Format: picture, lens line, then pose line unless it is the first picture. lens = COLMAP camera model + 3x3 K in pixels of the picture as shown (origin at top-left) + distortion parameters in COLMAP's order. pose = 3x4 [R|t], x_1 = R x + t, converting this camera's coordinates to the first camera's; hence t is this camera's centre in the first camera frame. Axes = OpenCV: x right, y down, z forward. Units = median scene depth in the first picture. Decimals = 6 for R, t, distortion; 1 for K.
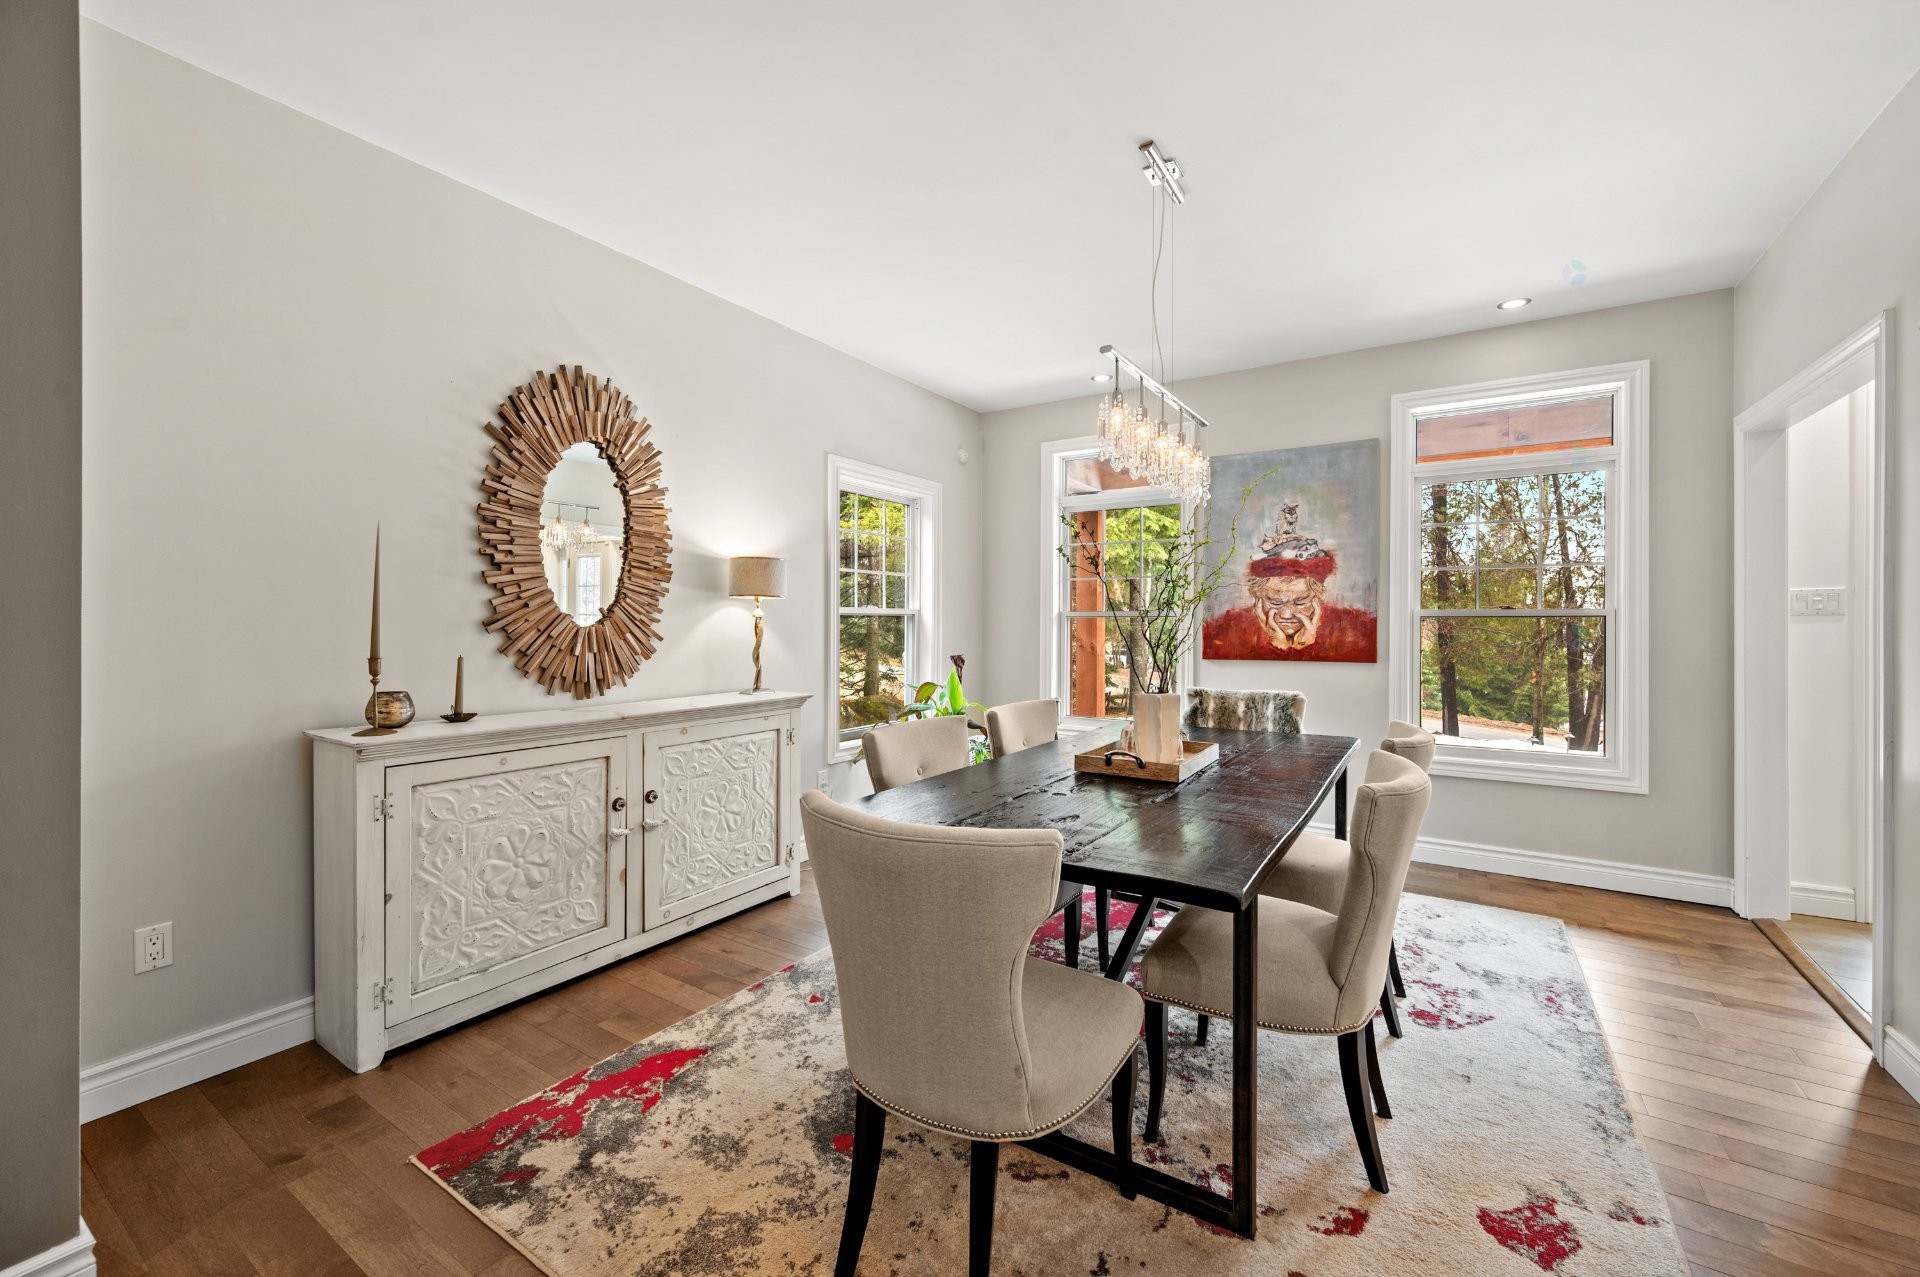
lens RADIAL K [[771.7, 0, 960.8], [0, 771.7, 633.6], [0, 0, 1]] dist [-0.000751, -0.000036]
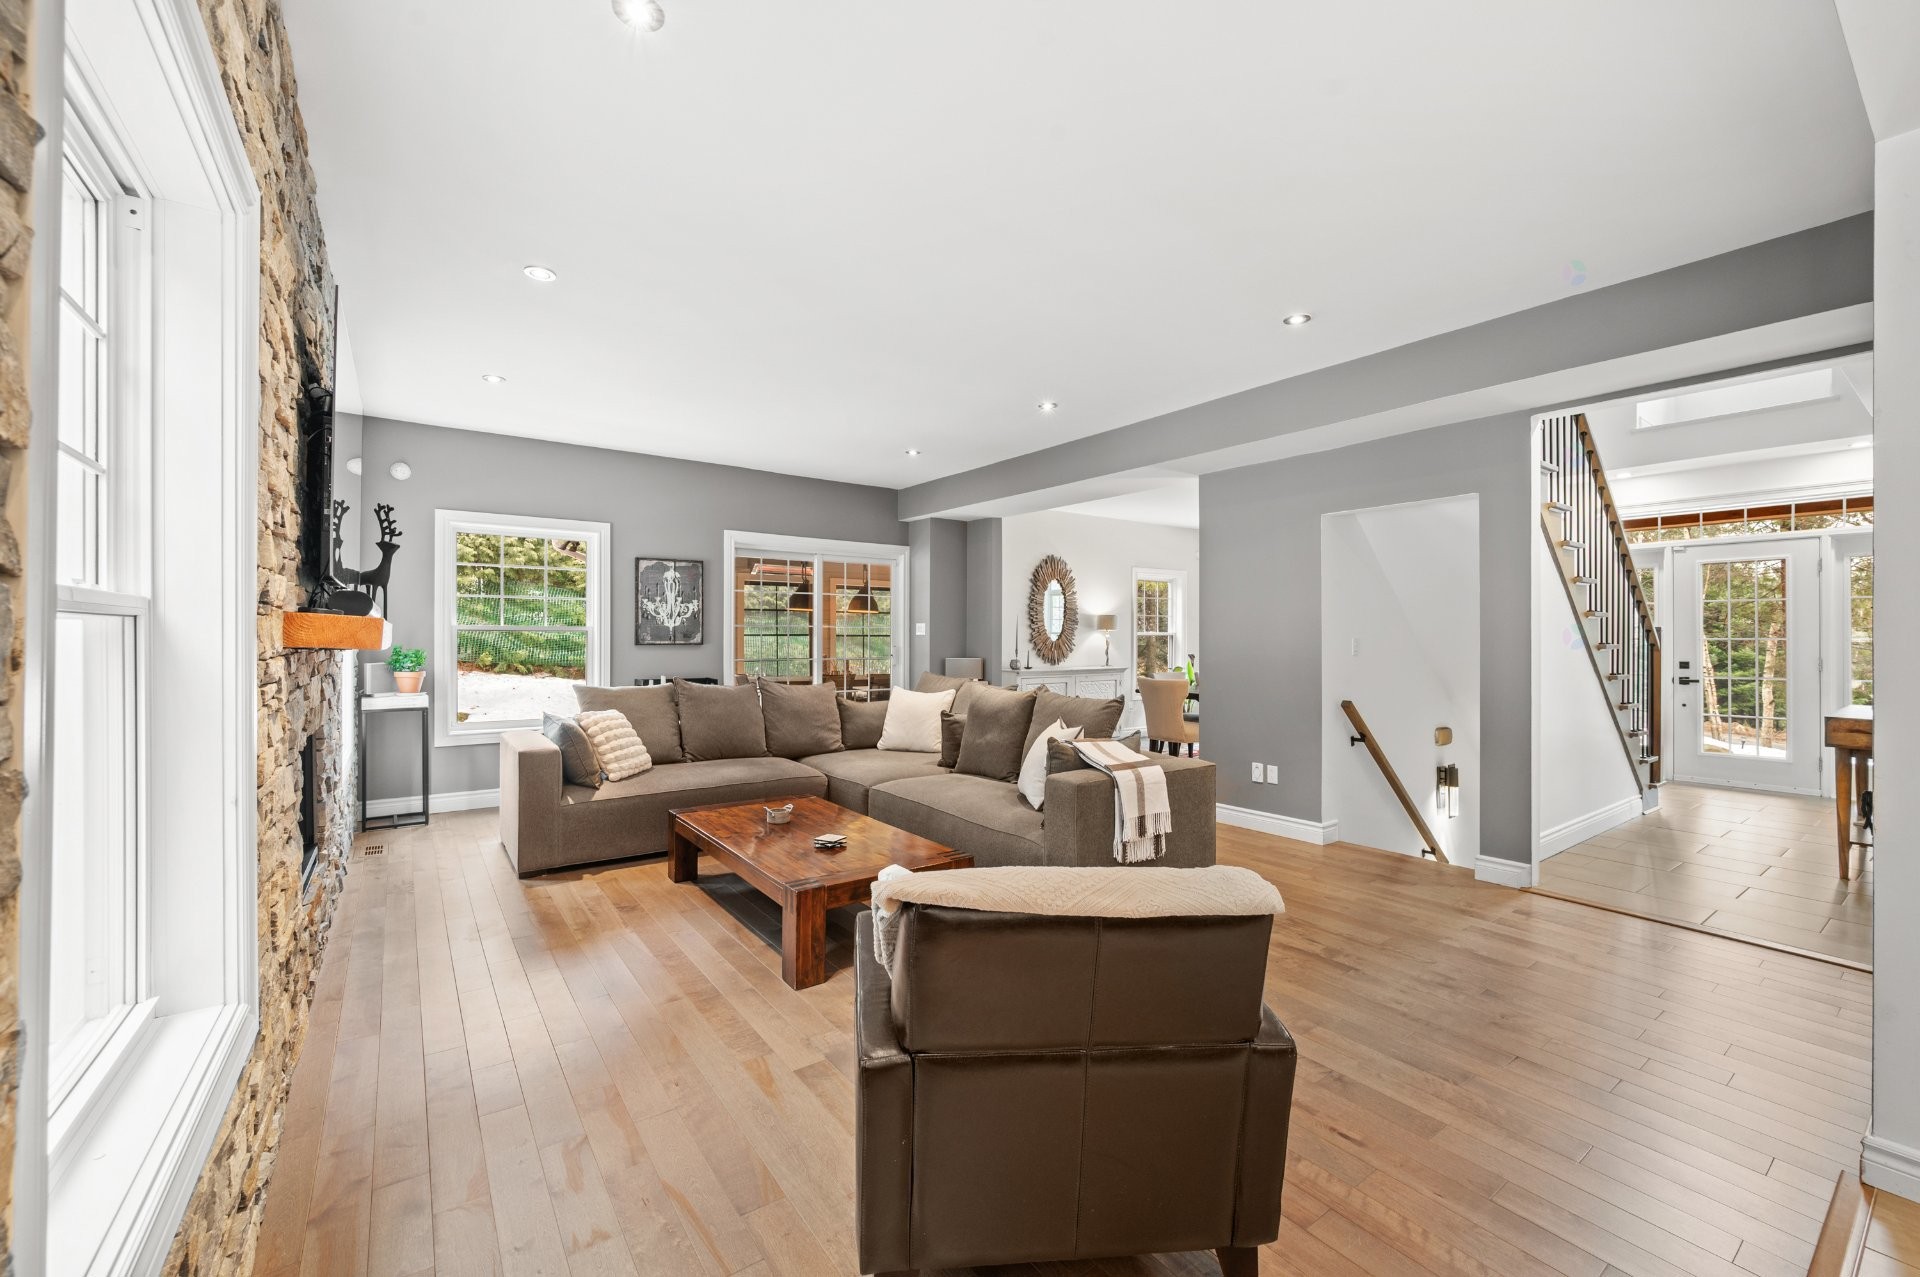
lens RADIAL K [[771.7, 0, 960.8], [0, 771.7, 633.6], [0, 0, 1]] dist [-0.000751, -0.000036]
pose [[0.939018, 0.001418, -0.343865, 0.205401], [-0.004901, 0.999945, -0.009261, -0.008868], [0.343833, 0.010381, 0.938973, -1.964485]]
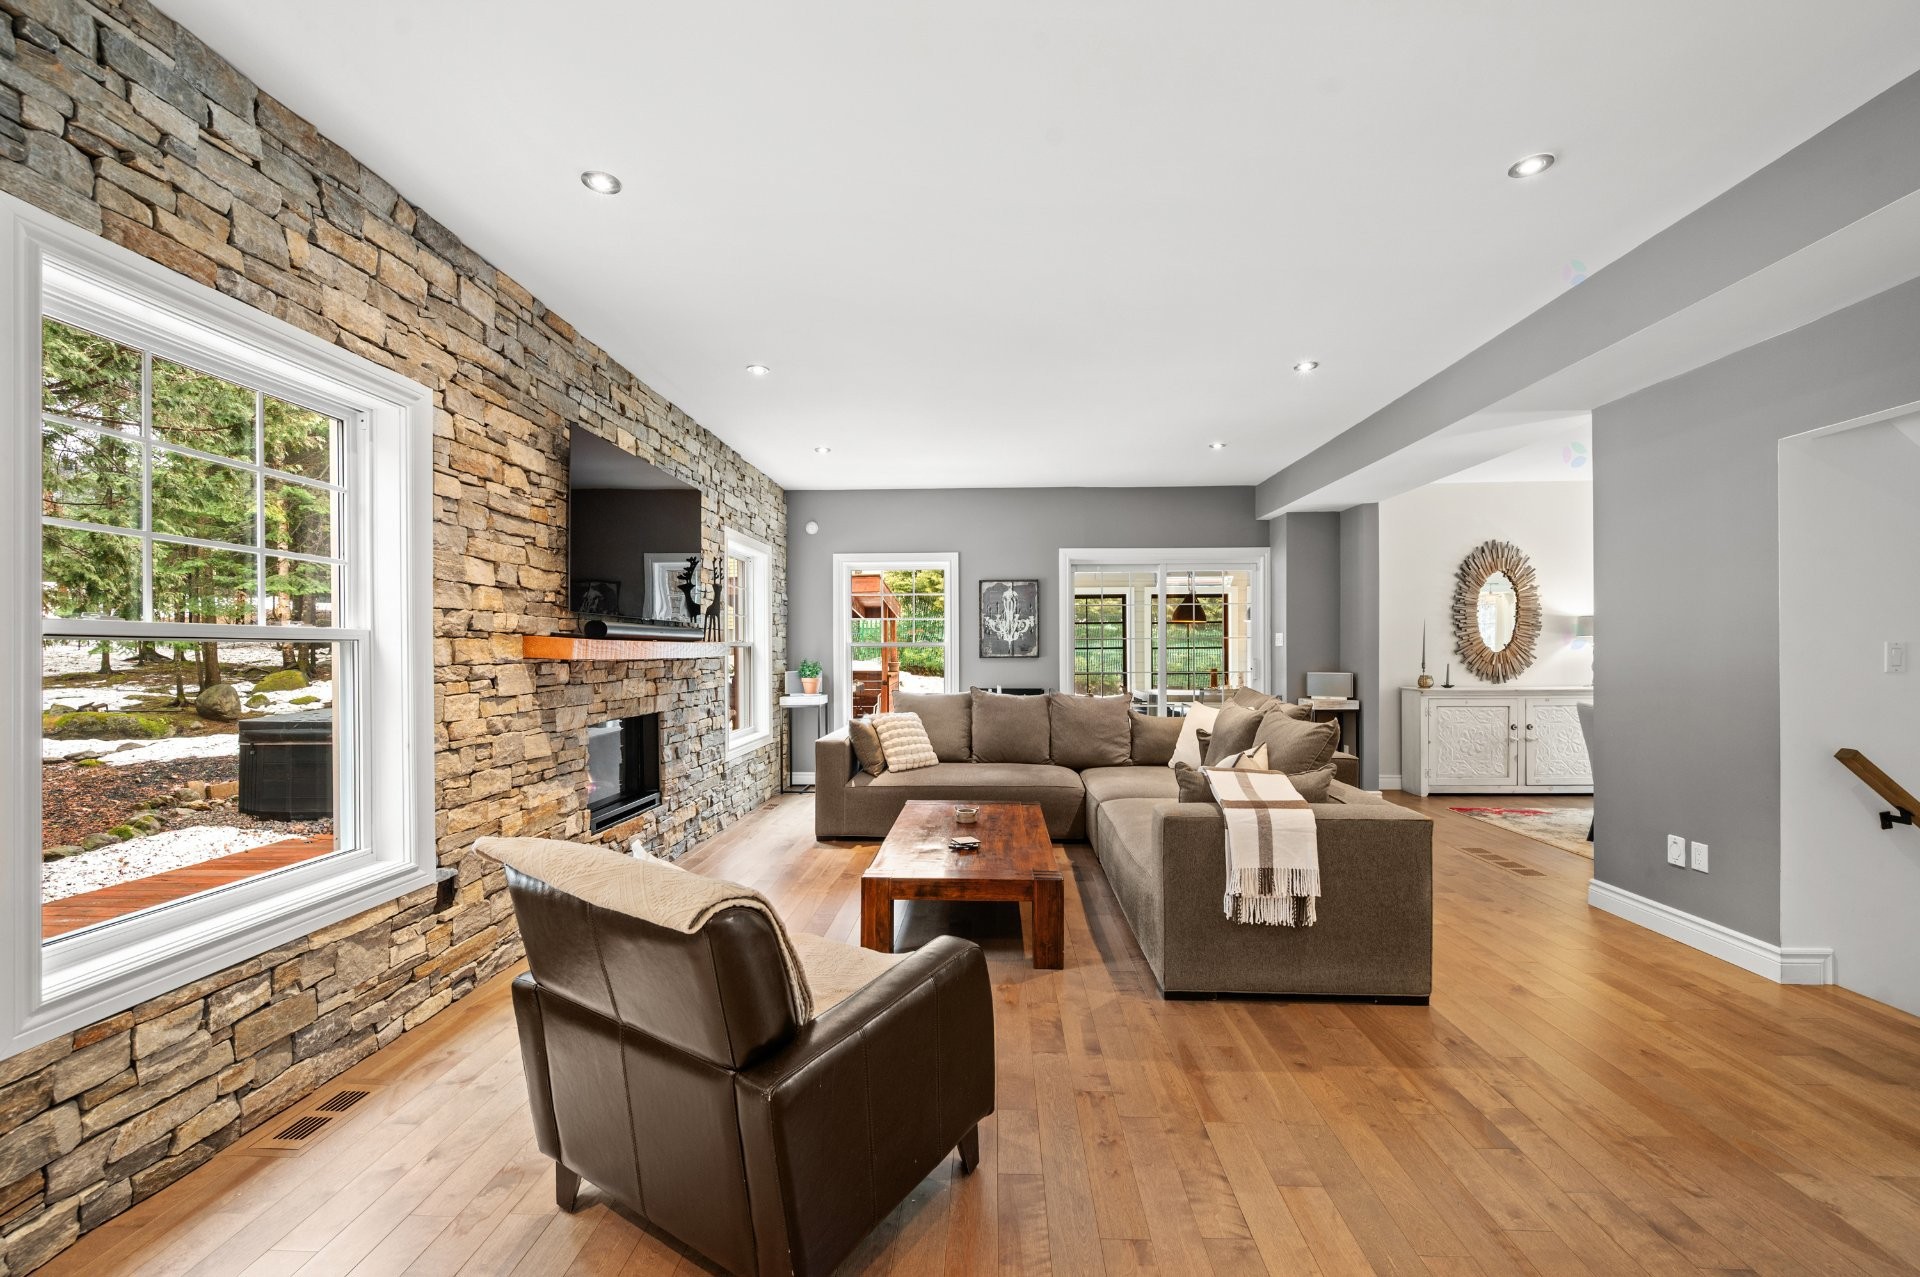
lens RADIAL K [[773.7, 0, 968.2], [0, 773.7, 652.6], [0, 0, 1]] dist [-0.000222, 0.000171]
pose [[0.523798, -0.001658, -0.851841, 0.662989], [0.000779, 0.999999, -0.001467, -0.005602], [0.851842, 0.000104, 0.523799, -1.576998]]
